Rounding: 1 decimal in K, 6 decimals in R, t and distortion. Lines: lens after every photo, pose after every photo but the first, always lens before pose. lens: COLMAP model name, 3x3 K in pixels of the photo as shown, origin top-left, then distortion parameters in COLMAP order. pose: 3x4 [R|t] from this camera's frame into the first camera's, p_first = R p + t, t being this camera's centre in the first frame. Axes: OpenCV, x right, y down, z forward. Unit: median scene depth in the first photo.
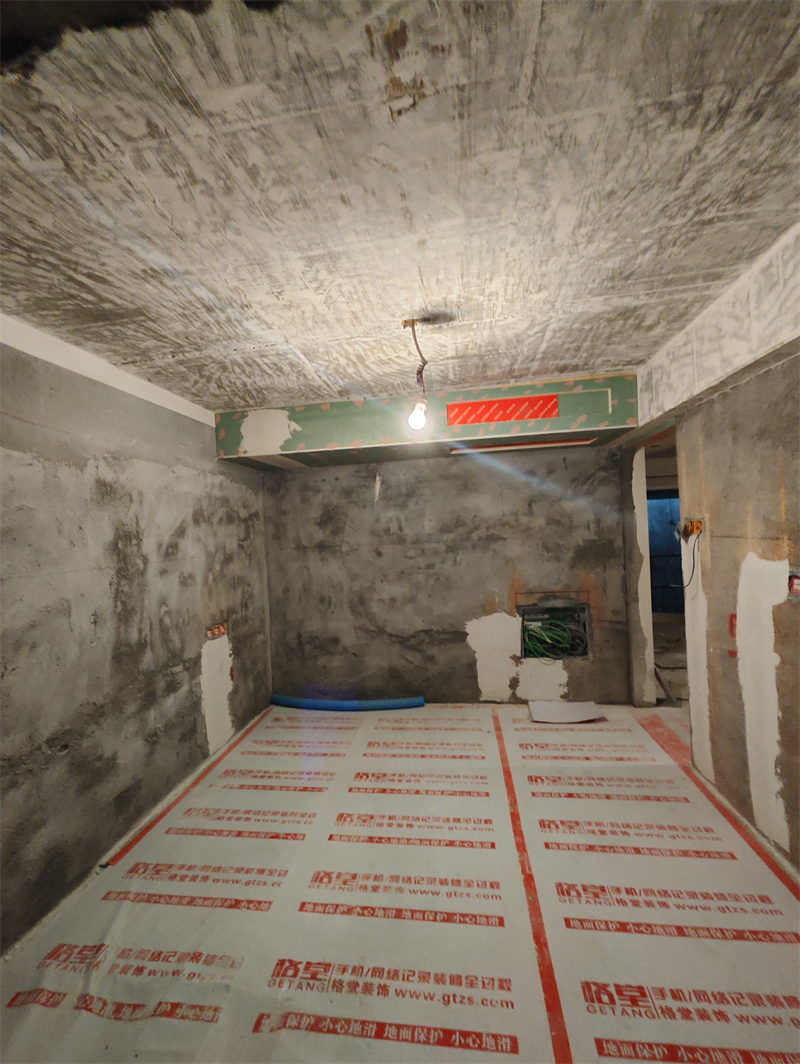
lens RADIAL K [[490.4, 0, 400.0], [0, 490.4, 532.0], [0, 0, 1]] dist [-0.000424, 0.000184]
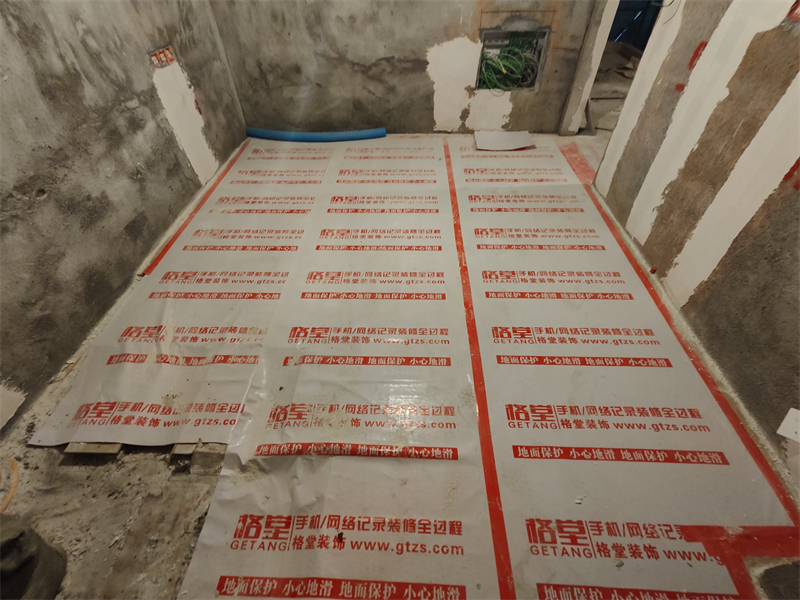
lens RADIAL K [[368.7, 0, 397.9], [0, 368.7, 313.7], [0, 0, 1]] dist [-0.000424, 0.000184]
pose [[0.995927, -0.044588, 0.078365, -0.012787], [-0.025591, 0.693623, 0.719884, 0.031771], [-0.086454, -0.718957, 0.689657, 0.160491]]
